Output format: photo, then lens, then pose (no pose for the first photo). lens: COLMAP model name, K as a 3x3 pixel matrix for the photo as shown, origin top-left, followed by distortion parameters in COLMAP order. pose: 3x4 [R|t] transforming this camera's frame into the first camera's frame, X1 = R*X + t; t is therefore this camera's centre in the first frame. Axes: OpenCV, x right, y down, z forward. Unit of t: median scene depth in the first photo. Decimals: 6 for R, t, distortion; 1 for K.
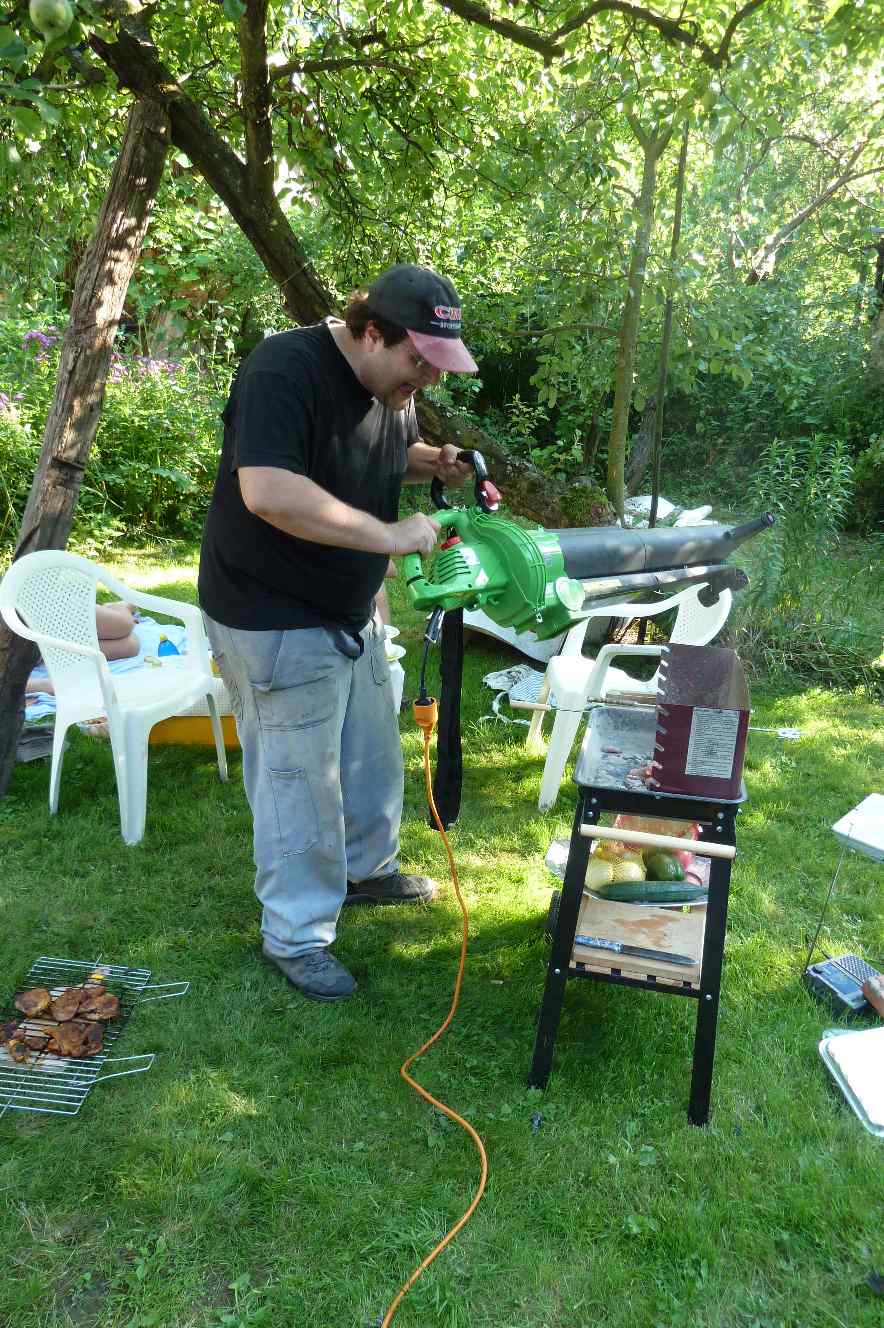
lens RADIAL K [[959.3, 0, 442.0], [0, 959.3, 664.0], [0, 0, 1]] dist [-0.038715, 0.004757]
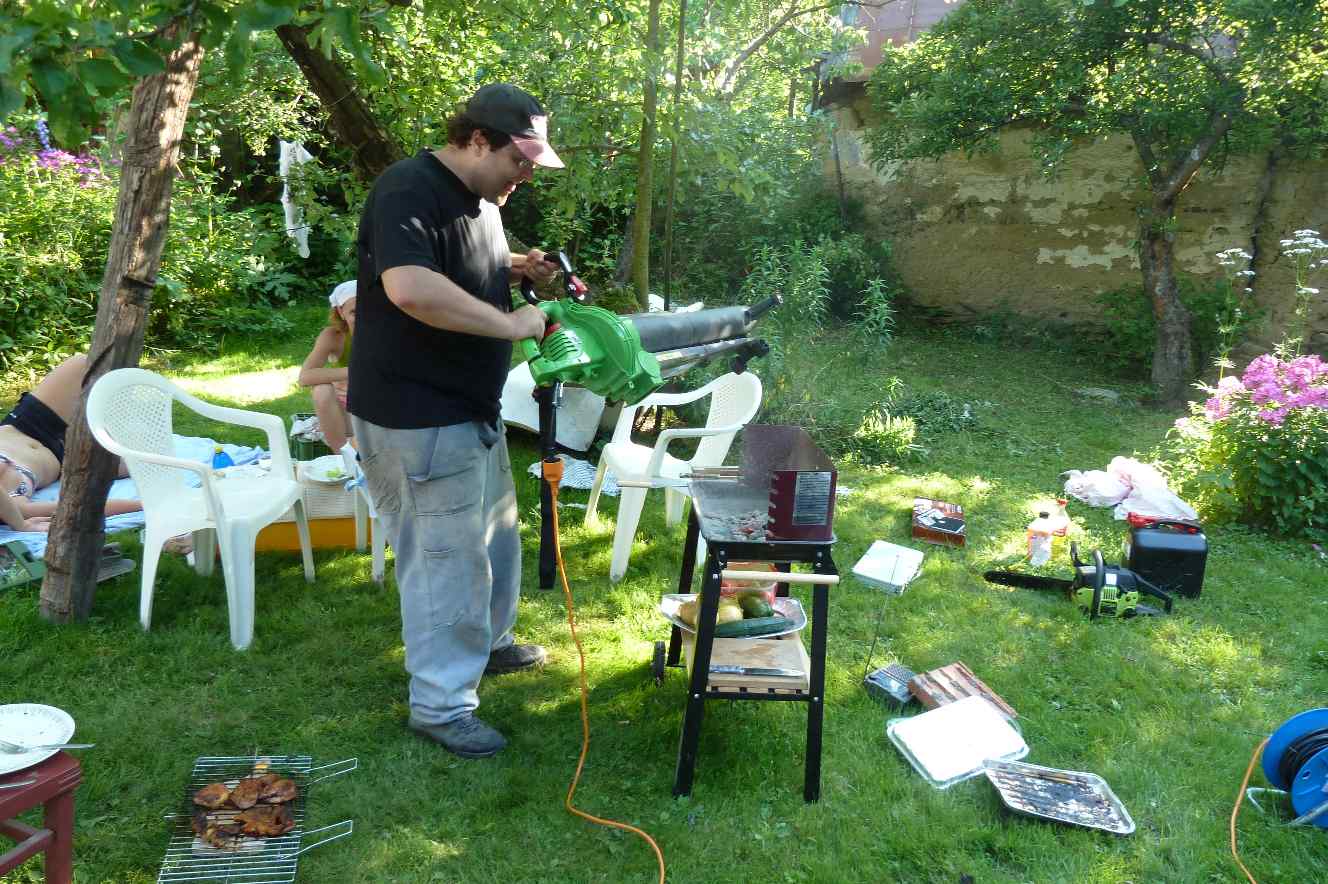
lens RADIAL K [[950.6, 0, 663.3], [0, 950.6, 435.6], [0, 0, 1]] dist [-0.046398, 0.001201]
pose [[0.961663, -0.059105, 0.267789, -0.163820], [0.064680, 0.997833, -0.012037, -0.000053], [-0.266498, 0.028896, 0.963402, -0.122741]]
